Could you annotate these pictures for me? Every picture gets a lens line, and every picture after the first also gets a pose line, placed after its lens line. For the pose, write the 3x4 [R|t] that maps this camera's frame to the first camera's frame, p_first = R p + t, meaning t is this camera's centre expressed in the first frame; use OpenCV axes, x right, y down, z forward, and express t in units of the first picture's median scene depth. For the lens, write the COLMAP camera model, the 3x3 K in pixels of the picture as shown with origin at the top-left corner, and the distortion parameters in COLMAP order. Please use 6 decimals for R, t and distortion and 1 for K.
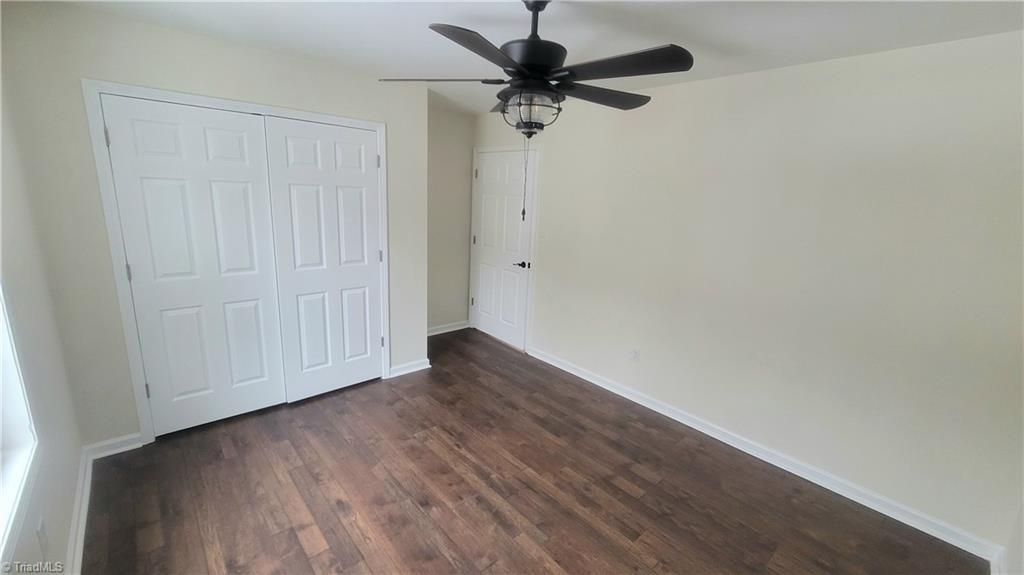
lens RADIAL K [[410.0, 0, 512.0], [0, 410.0, 287.5], [0, 0, 1]] dist [-0.000987, -0.000120]
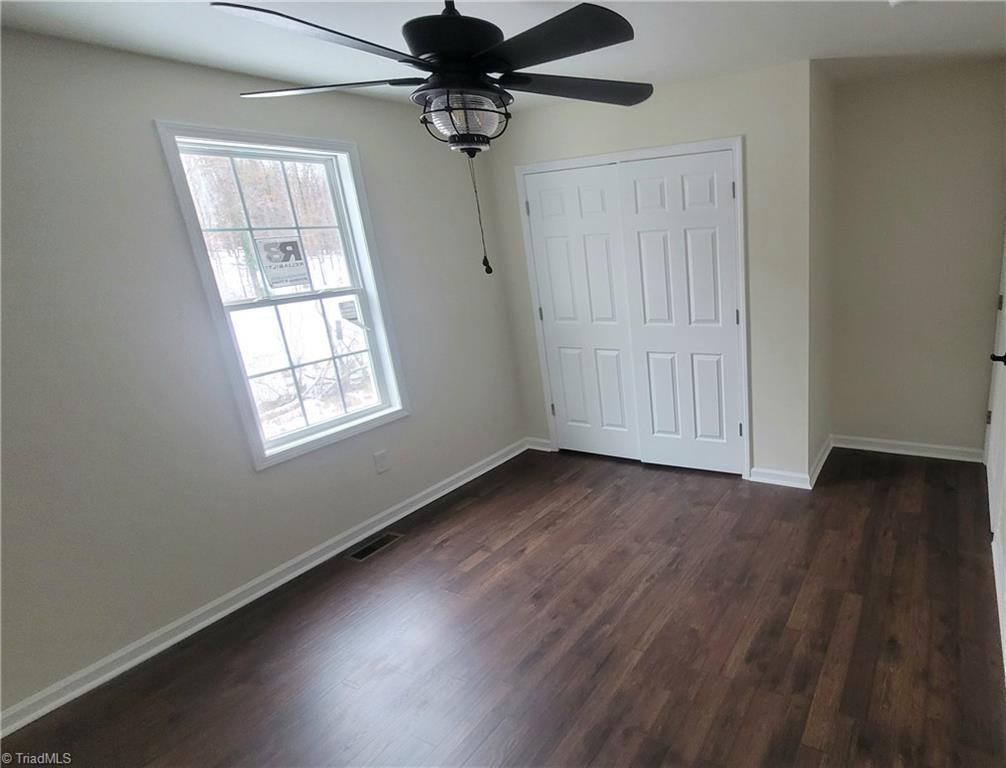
lens RADIAL K [[467.2, 0, 502.9], [0, 467.2, 369.8], [0, 0, 1]] dist [-0.000378, -0.000379]
pose [[0.390363, 0.180002, -0.902893, 0.375588], [-0.133696, 0.981388, 0.137847, -0.051703], [0.910902, 0.066903, 0.407163, 0.320469]]
